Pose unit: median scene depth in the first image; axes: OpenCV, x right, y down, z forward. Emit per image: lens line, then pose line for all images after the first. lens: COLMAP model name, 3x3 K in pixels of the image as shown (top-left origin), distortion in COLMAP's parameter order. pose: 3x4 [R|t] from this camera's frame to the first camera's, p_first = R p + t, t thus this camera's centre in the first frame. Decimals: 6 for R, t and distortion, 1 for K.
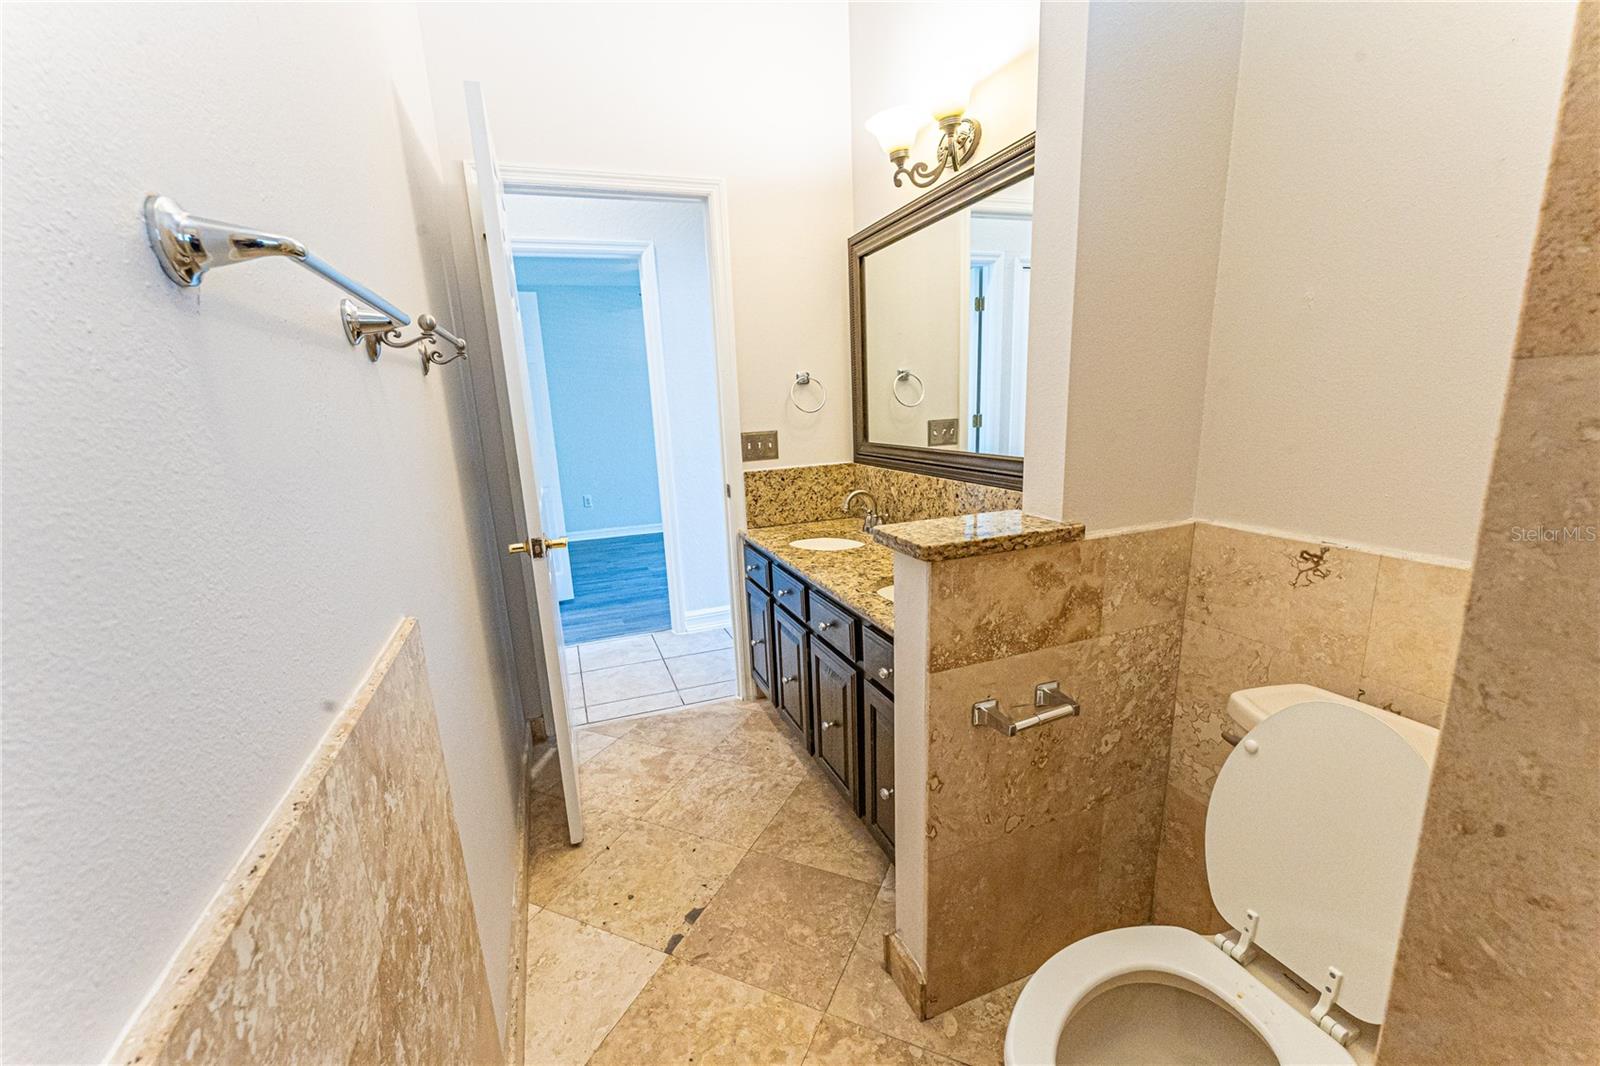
lens RADIAL K [[657.9, 0, 792.9], [0, 657.9, 543.0], [0, 0, 1]] dist [0.004487, -0.001112]
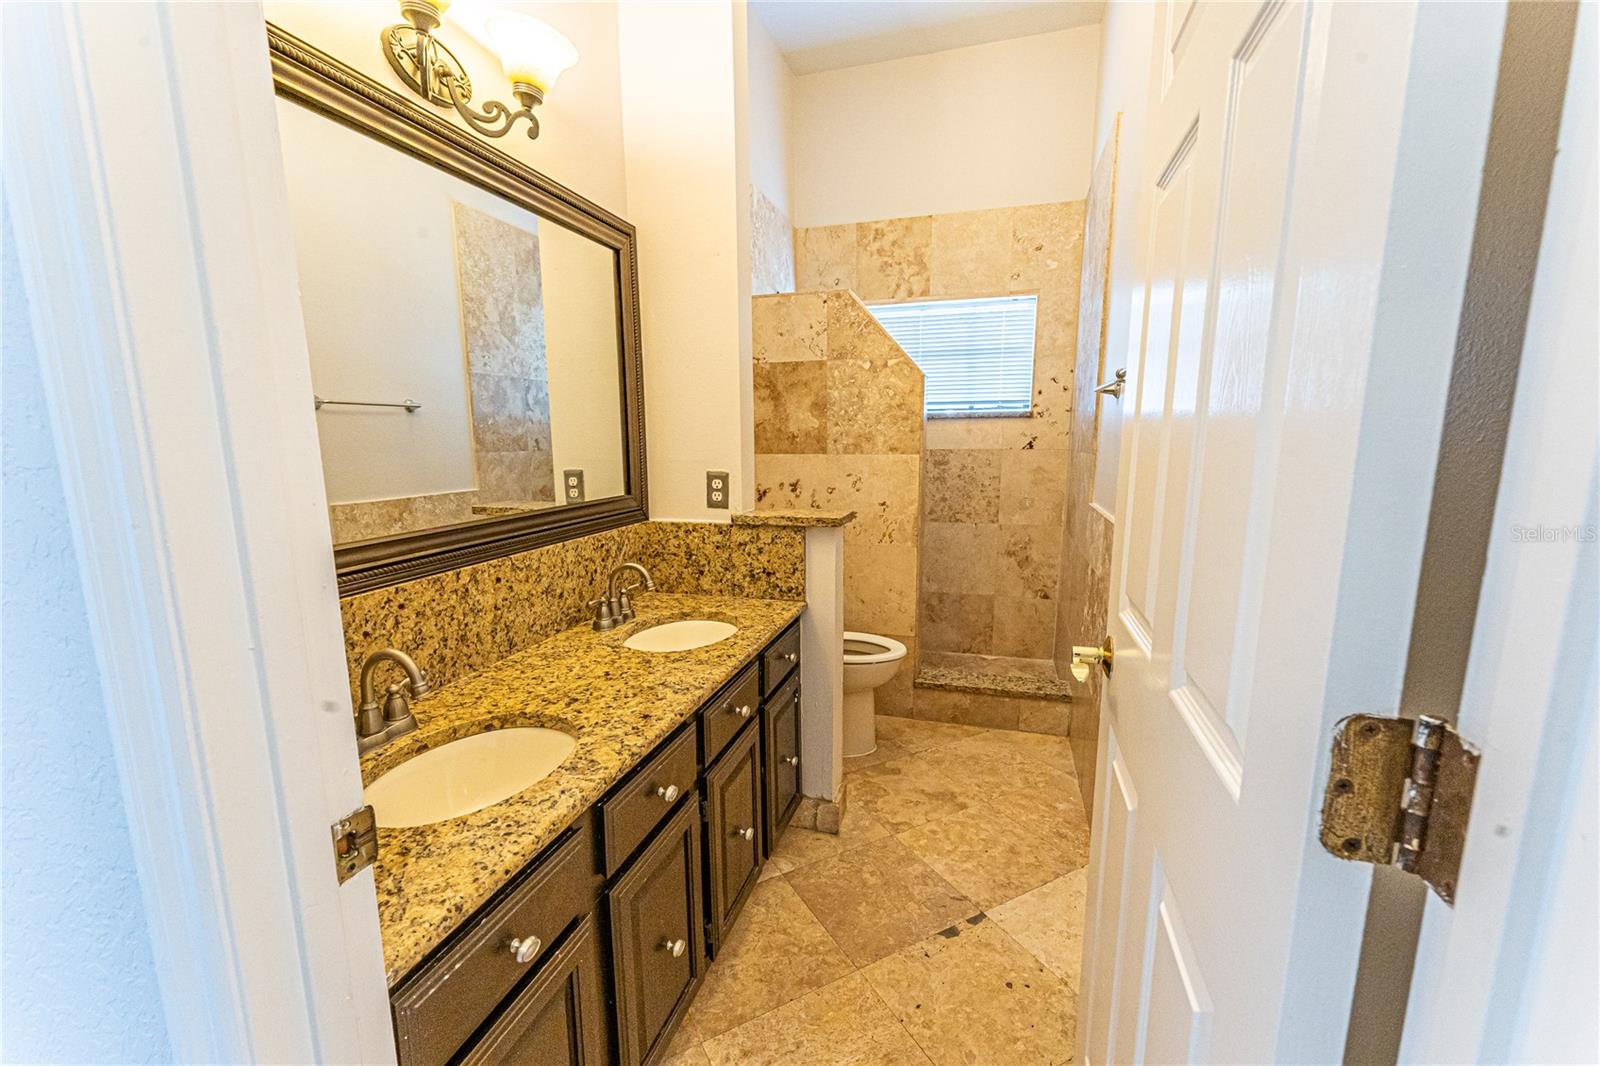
lens RADIAL K [[657.9, 0, 790.5], [0, 657.9, 530.3], [0, 0, 1]] dist [0.004487, -0.001112]
pose [[-0.790541, -0.040333, 0.611080, -0.470300], [0.172857, 0.942560, 0.285833, -0.295636], [-0.587508, 0.331592, -0.738160, 1.443245]]
